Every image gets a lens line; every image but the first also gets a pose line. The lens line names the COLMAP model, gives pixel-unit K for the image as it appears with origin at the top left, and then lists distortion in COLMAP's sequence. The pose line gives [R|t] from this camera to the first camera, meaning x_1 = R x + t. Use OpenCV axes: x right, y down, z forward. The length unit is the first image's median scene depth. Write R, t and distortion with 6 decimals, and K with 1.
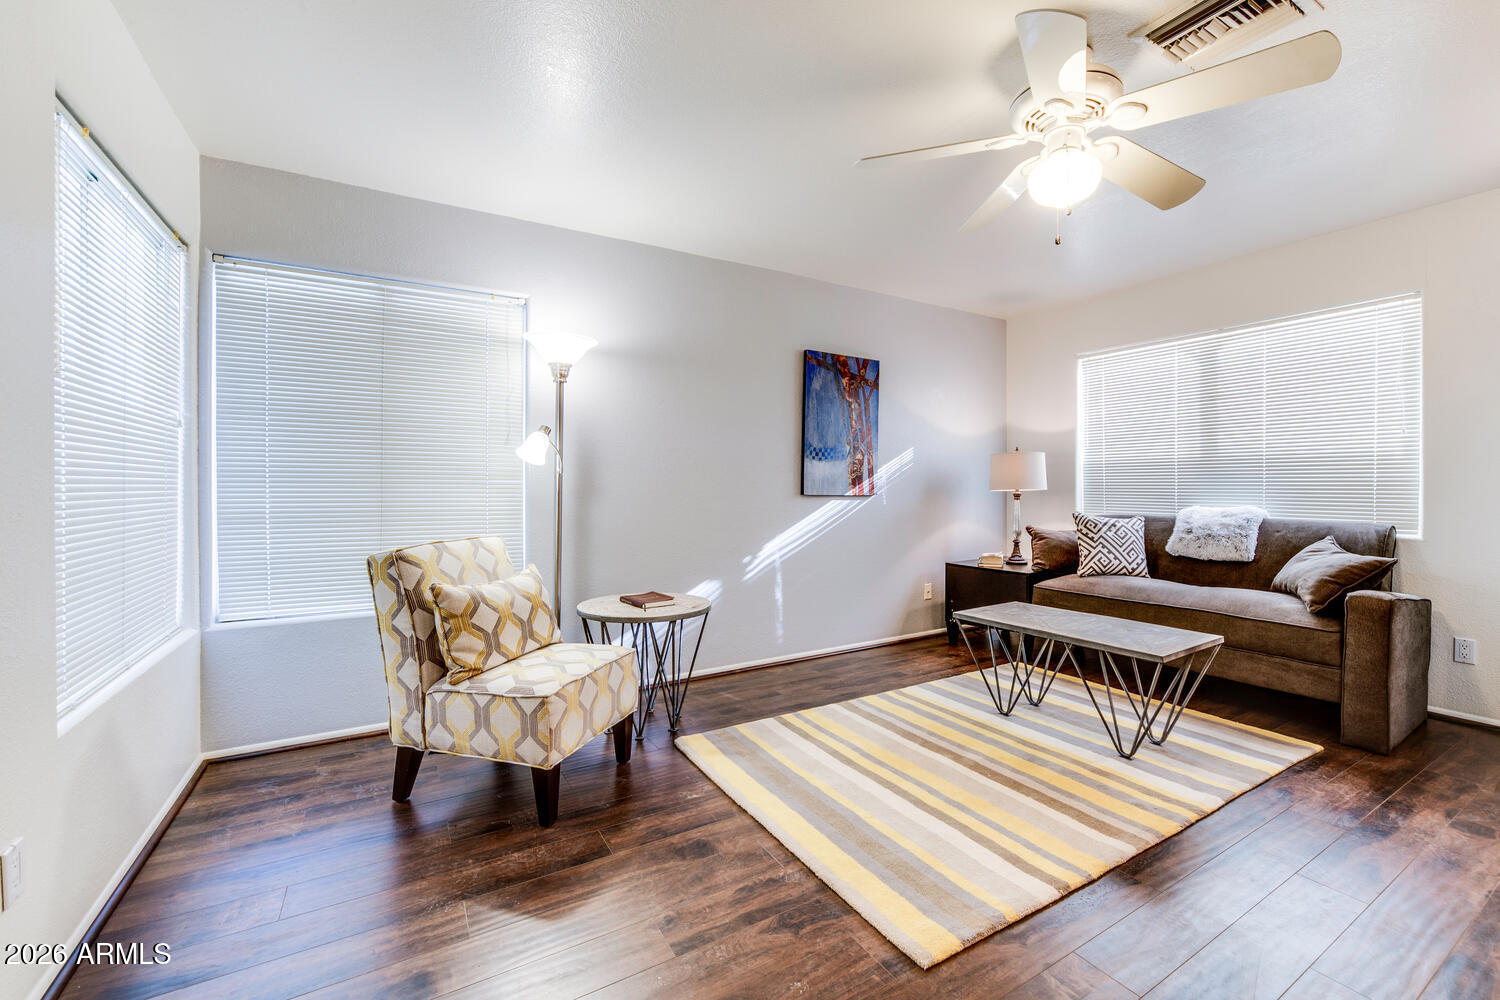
lens RADIAL K [[614.1, 0, 747.0], [0, 614.1, 490.3], [0, 0, 1]] dist [-0.008250, 0.000671]
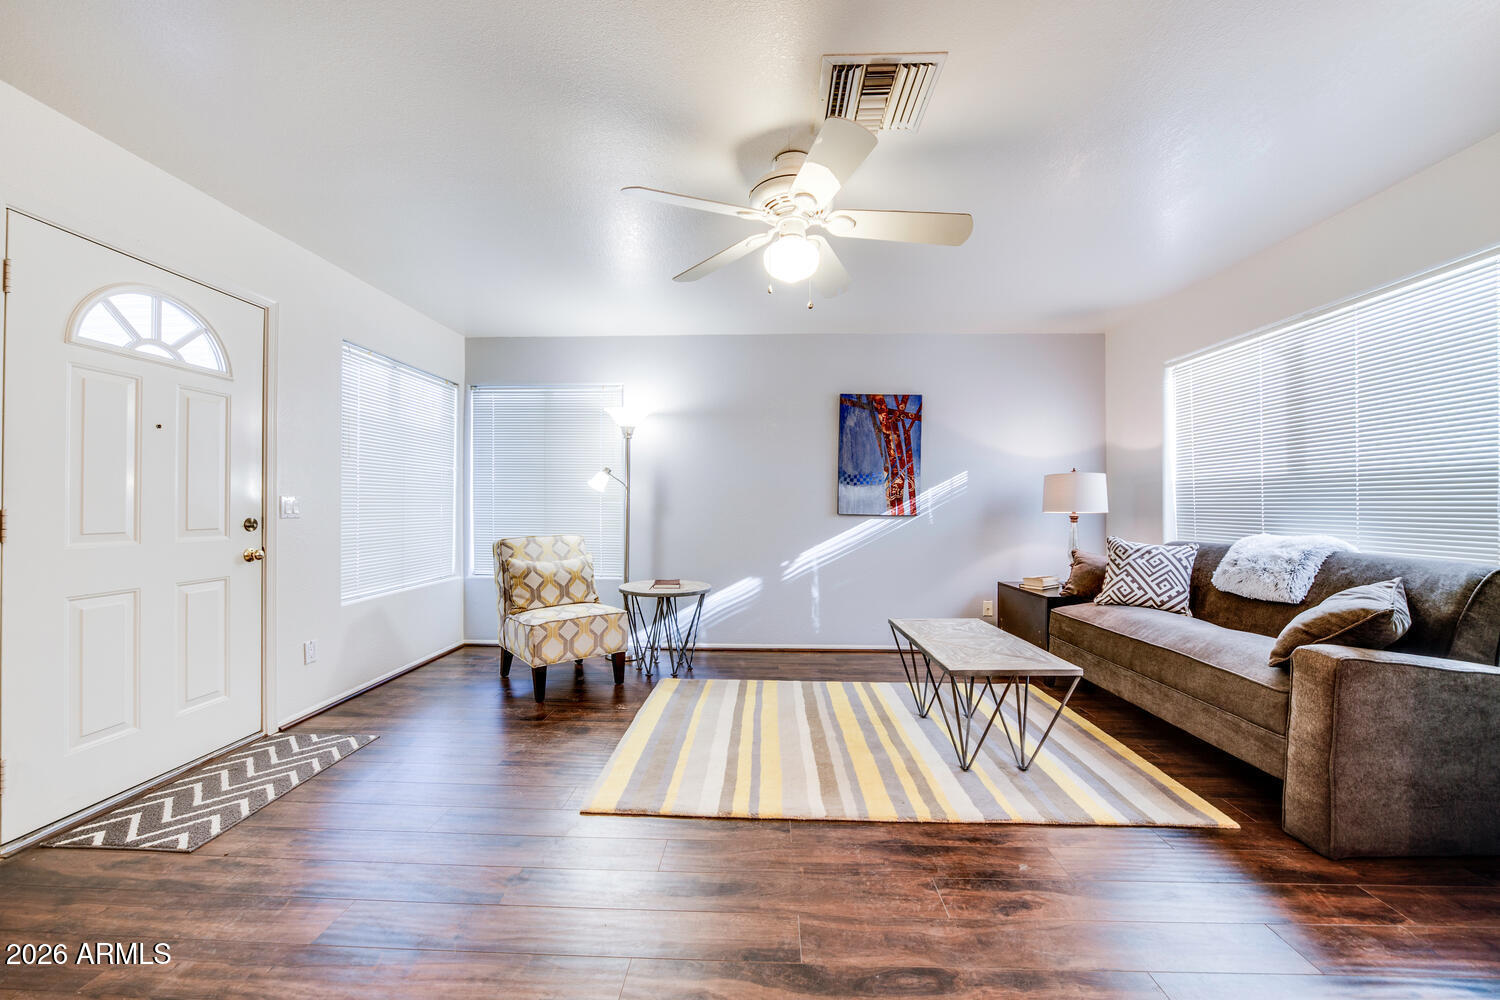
lens RADIAL K [[535.0, 0, 759.4], [0, 535.0, 504.5], [0, 0, 1]] dist [-0.007177, 0.000149]
pose [[0.847333, 0.004186, -0.531045, 0.540660], [-0.009639, 0.999925, -0.007499, -0.001913], [0.530974, 0.011473, 0.847310, 0.026780]]
